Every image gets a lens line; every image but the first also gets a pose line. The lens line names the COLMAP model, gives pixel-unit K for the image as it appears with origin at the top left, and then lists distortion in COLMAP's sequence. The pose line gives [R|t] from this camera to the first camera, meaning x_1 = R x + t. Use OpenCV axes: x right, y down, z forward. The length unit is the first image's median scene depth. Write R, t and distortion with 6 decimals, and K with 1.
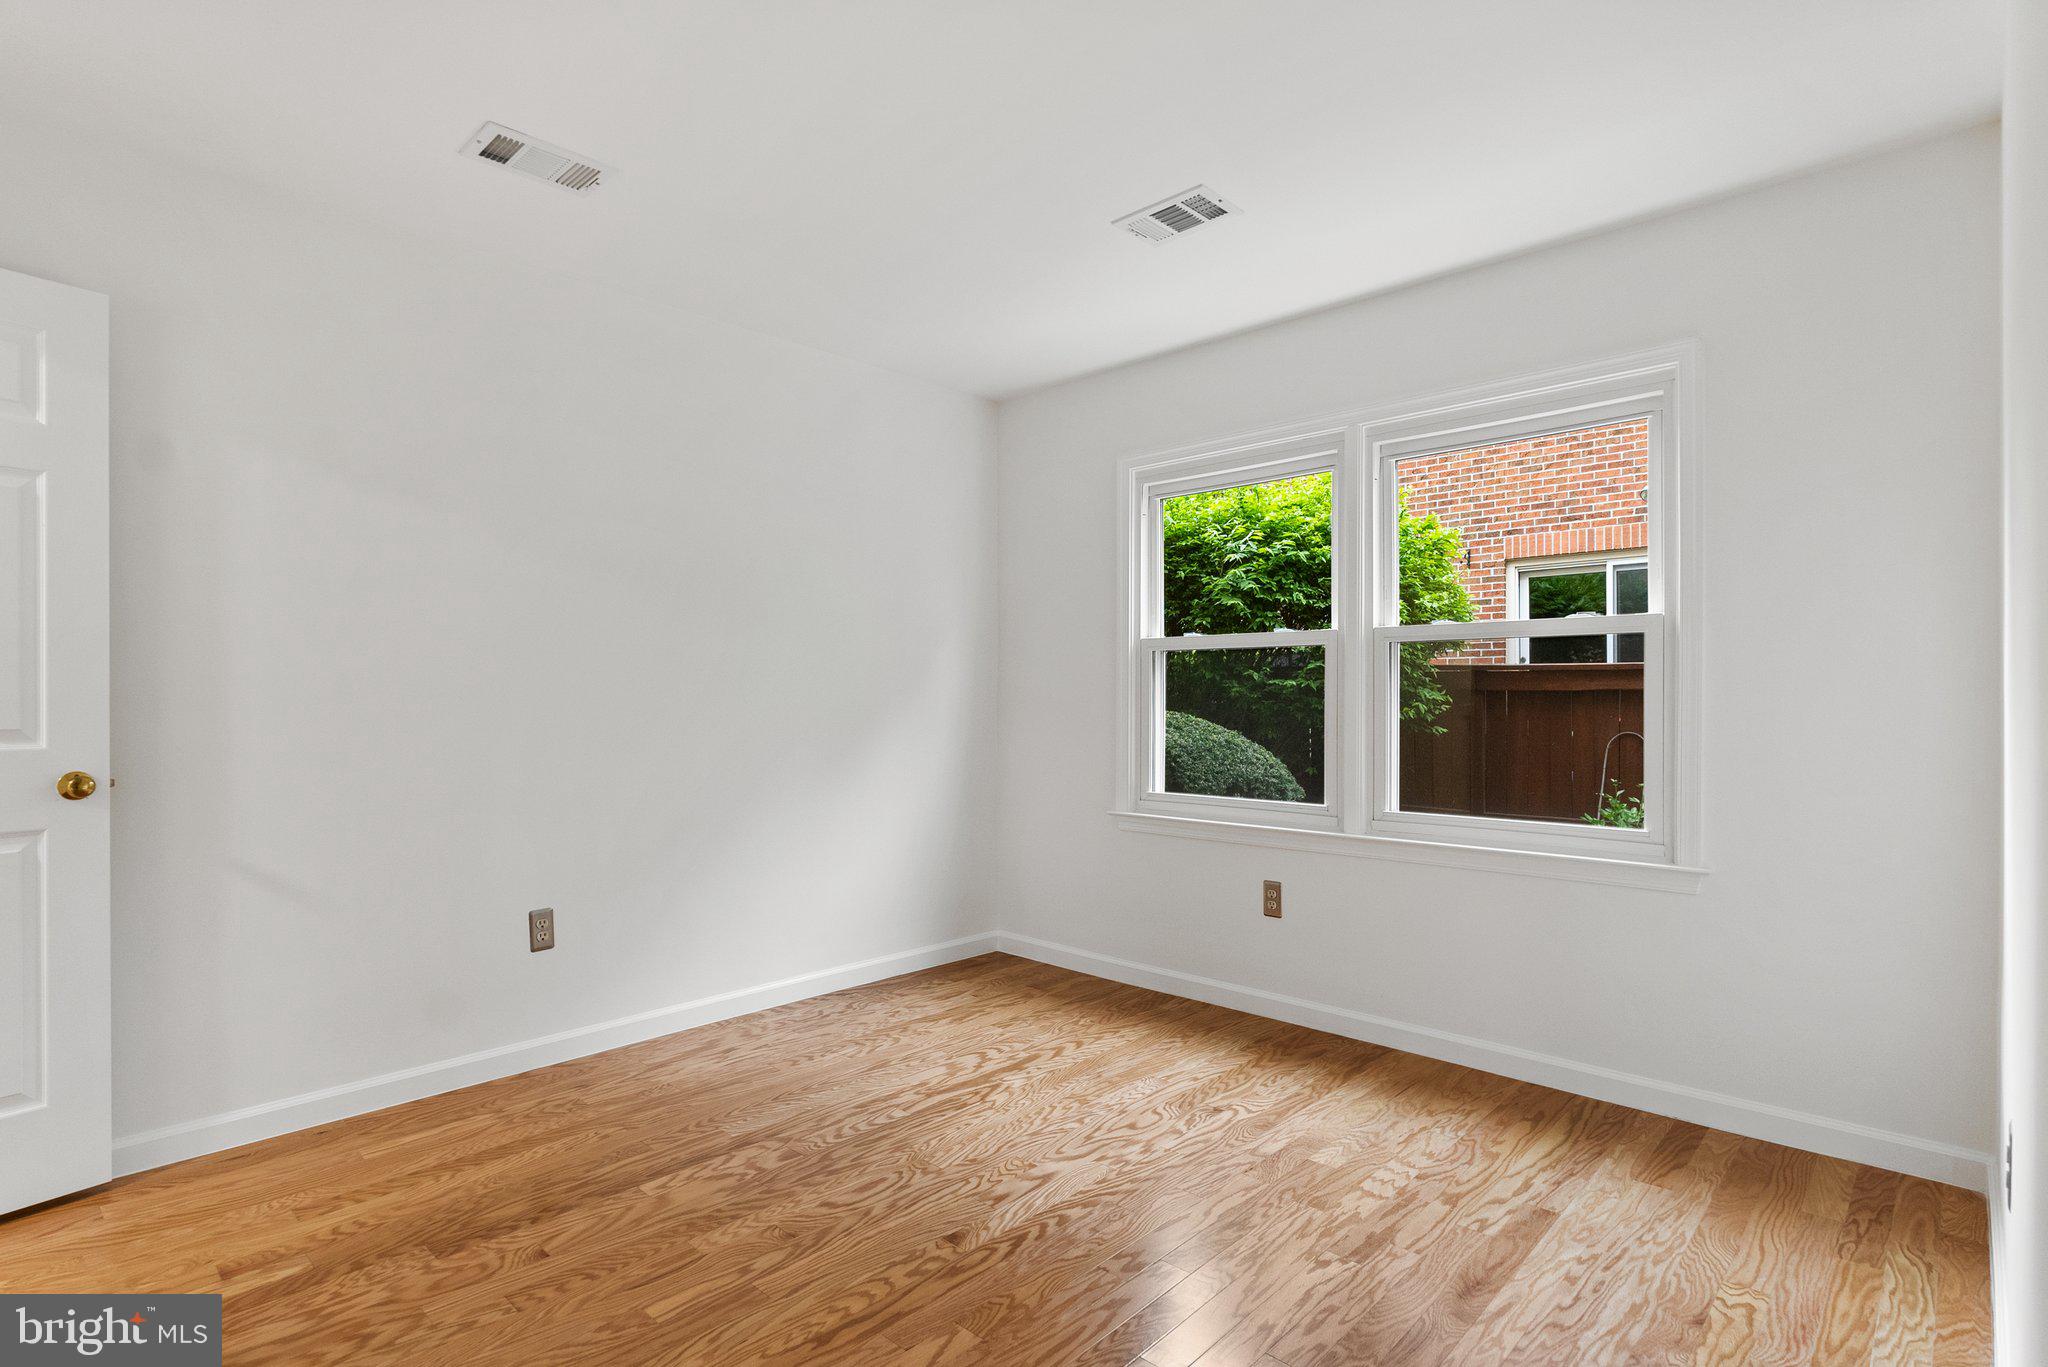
lens RADIAL K [[986.9, 0, 1023.9], [0, 986.9, 685.4], [0, 0, 1]] dist [0.002215, -0.000275]
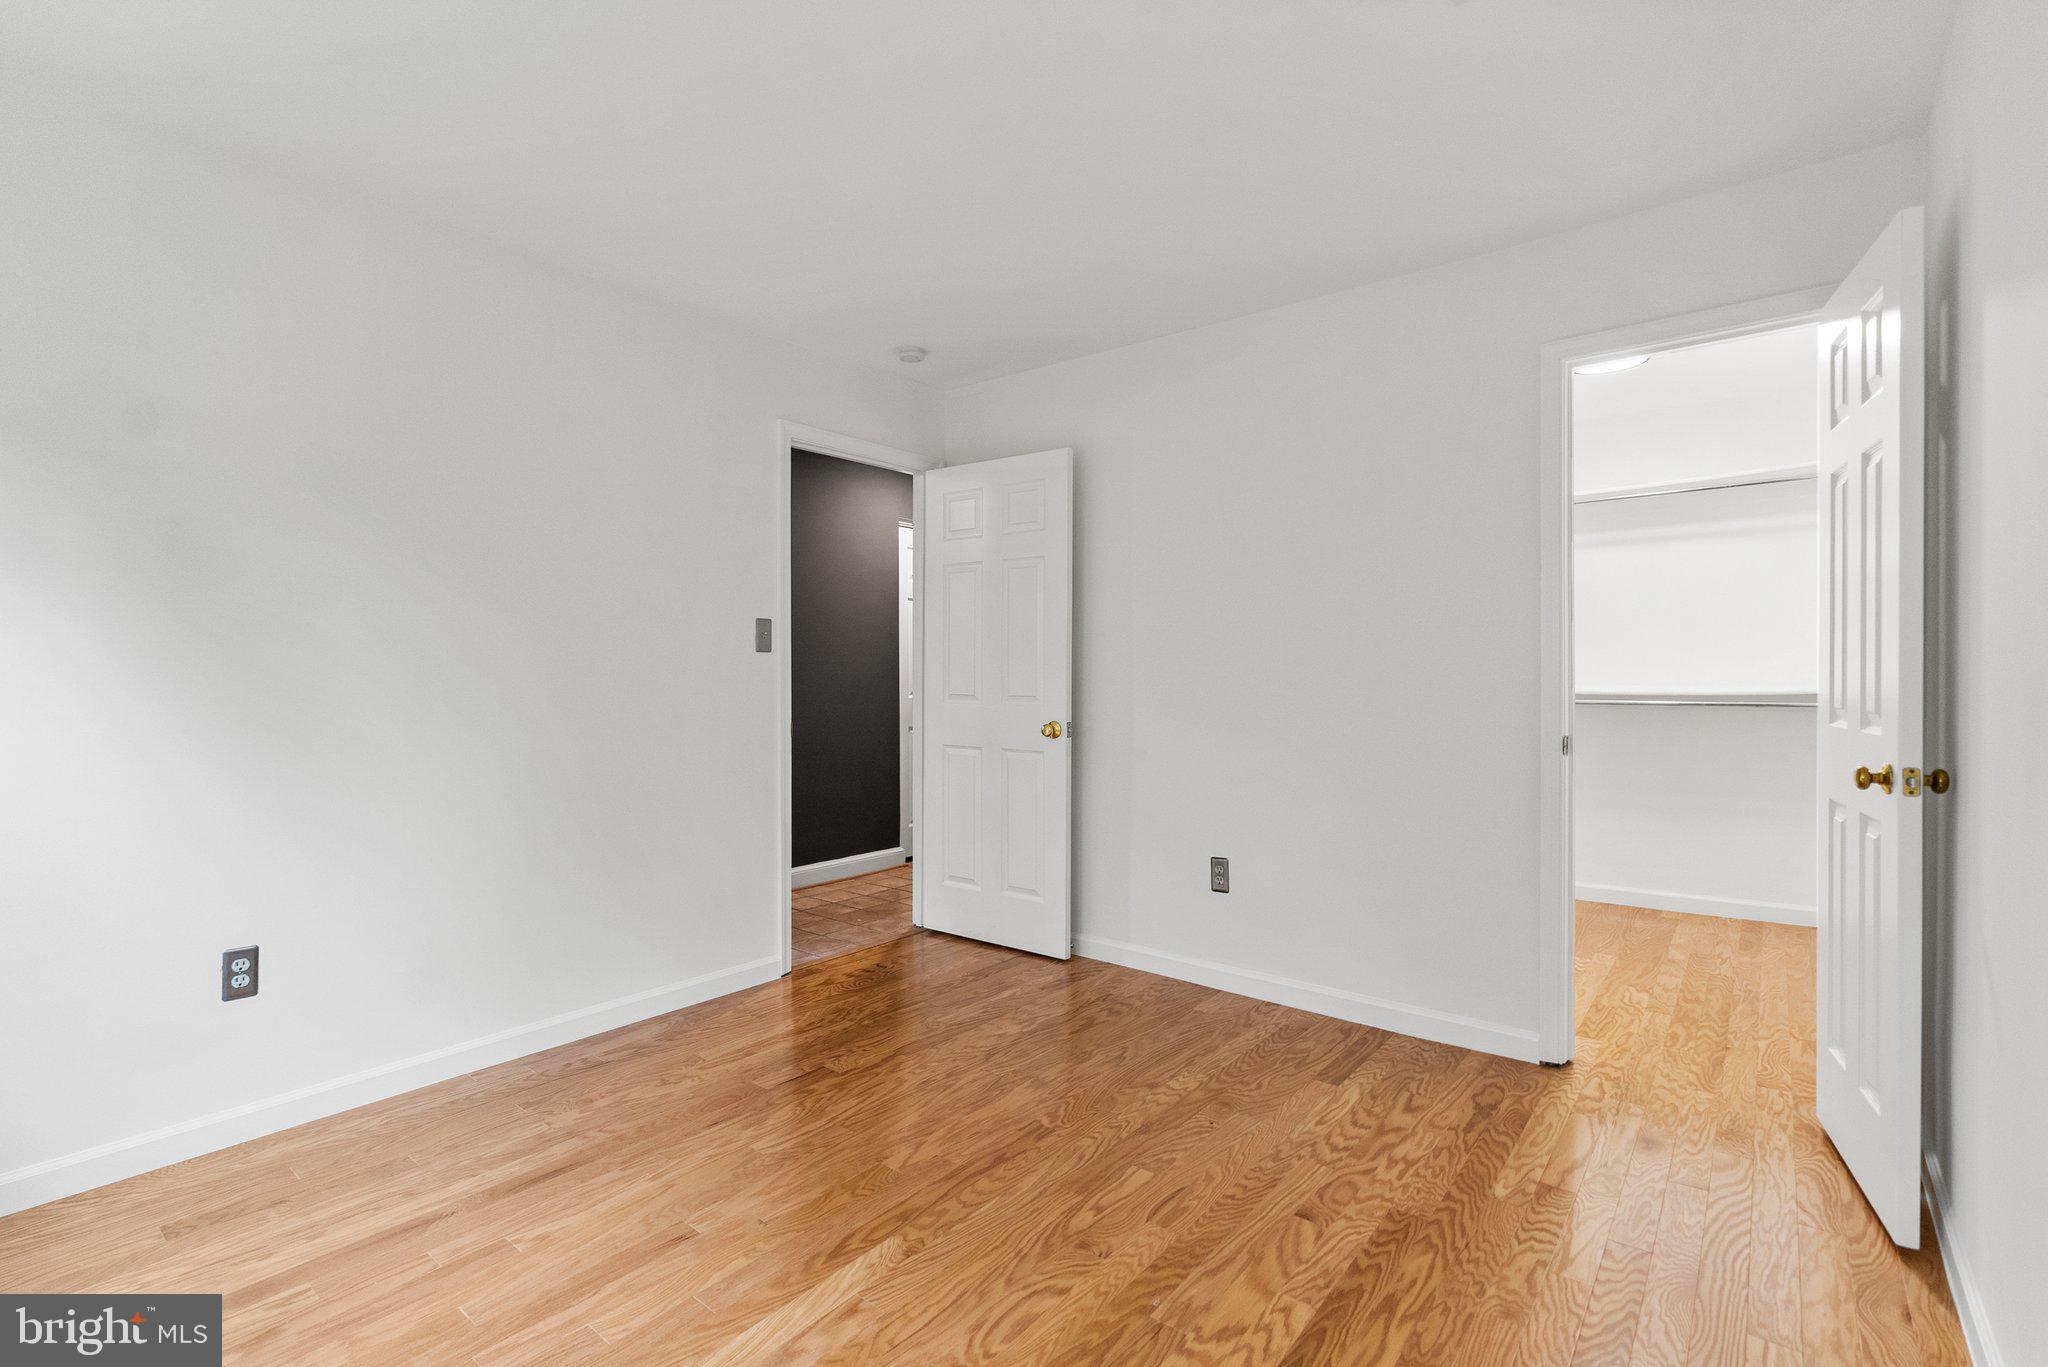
lens RADIAL K [[928.6, 0, 1024.2], [0, 928.6, 679.6], [0, 0, 1]] dist [-0.007551, -0.000546]
pose [[-0.996547, 0.002843, -0.082985, -0.115143], [0.002661, 0.999994, 0.002305, 0.005985], [0.082991, 0.002077, -0.996548, 1.952424]]
